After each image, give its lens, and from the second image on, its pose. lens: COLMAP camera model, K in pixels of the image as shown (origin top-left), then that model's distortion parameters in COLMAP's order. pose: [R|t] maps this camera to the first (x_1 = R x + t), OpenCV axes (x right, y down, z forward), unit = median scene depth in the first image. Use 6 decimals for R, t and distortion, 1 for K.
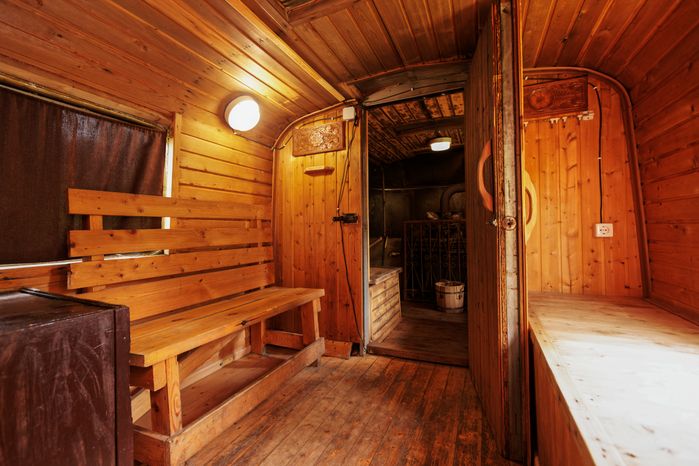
lens RADIAL K [[311.4, 0, 342.2], [0, 311.4, 228.1], [0, 0, 1]] dist [0.000060, 0.000127]
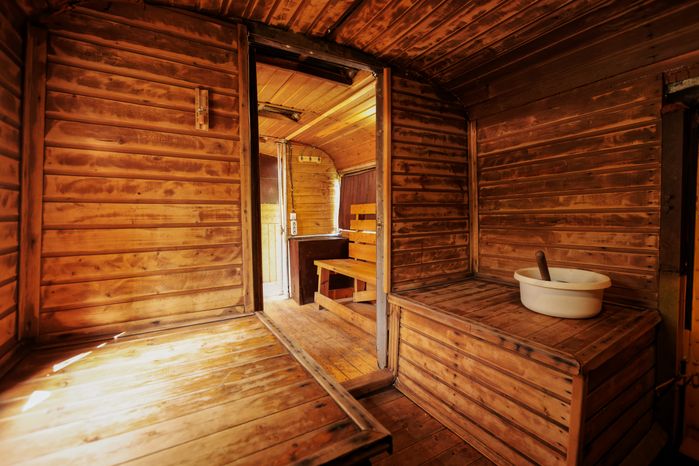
lens RADIAL K [[311.4, 0, 348.5], [0, 311.4, 233.2], [0, 0, 1]] dist [0.000060, 0.000127]
pose [[-0.574860, 0.074991, -0.814808, 0.467569], [0.028256, 0.997017, 0.071825, -0.024809], [0.817764, 0.018267, -0.575264, 0.831989]]
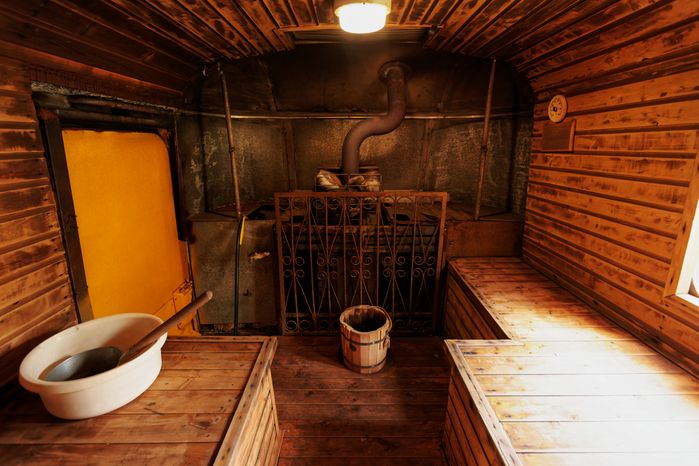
lens RADIAL K [[311.4, 0, 348.2], [0, 311.4, 231.9], [0, 0, 1]] dist [0.000060, 0.000127]
pose [[0.914647, -0.096024, 0.392682, 0.110978], [-0.016348, 0.961799, 0.273269, -0.104660], [-0.403922, -0.256365, 0.878137, 0.534108]]
